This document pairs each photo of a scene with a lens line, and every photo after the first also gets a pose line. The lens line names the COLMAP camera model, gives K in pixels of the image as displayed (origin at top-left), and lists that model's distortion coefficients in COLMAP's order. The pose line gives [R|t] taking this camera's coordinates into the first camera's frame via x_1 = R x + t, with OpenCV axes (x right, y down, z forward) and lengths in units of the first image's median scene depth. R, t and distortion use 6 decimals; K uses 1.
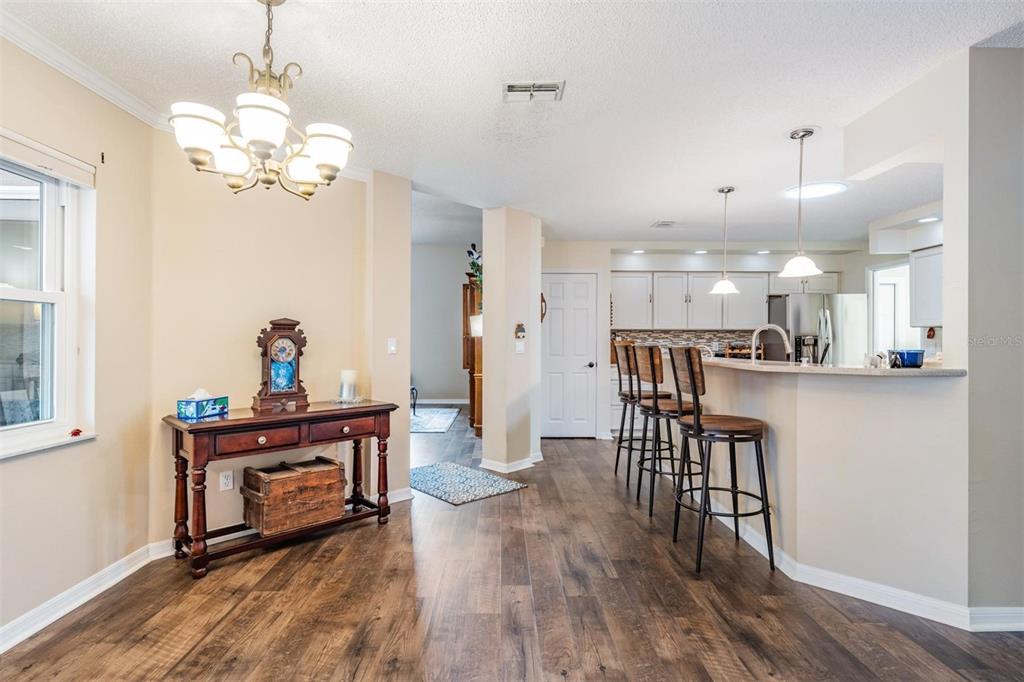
lens RADIAL K [[529.6, 0, 511.7], [0, 529.6, 341.8], [0, 0, 1]] dist [0.000857, 0.000131]
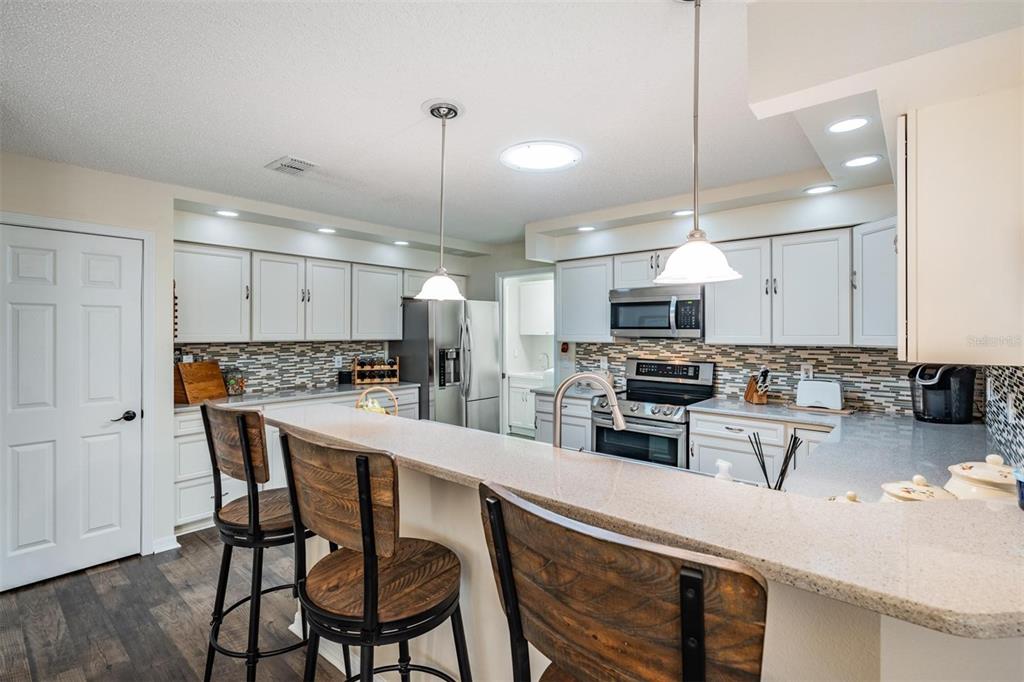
lens RADIAL K [[466.7, 0, 493.0], [0, 466.7, 330.0], [0, 0, 1]] dist [-0.001360, 0.000545]
pose [[0.680848, -0.001645, 0.732423, 0.056640], [-0.002380, 0.999987, 0.004459, -0.041231], [-0.732420, -0.004779, 0.680836, 0.416993]]
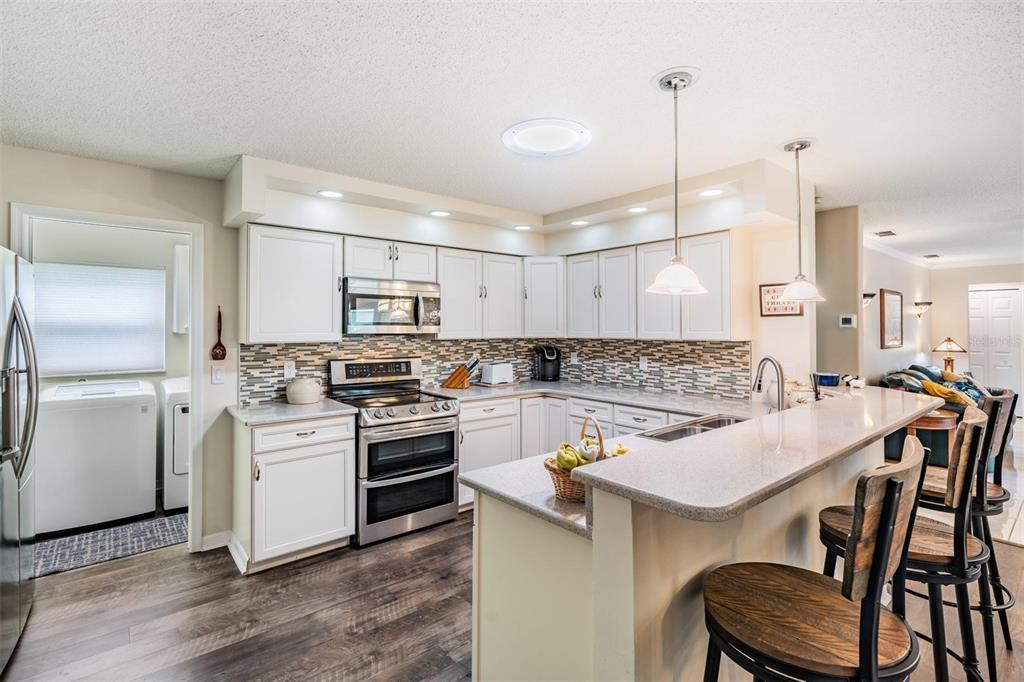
lens RADIAL K [[466.7, 0, 509.6], [0, 466.7, 330.5], [0, 0, 1]] dist [-0.001360, 0.000545]
pose [[-0.612835, -0.004196, 0.790199, 0.108253], [-0.004510, 0.999988, 0.001813, -0.035682], [-0.790198, -0.002453, -0.612847, 0.869224]]
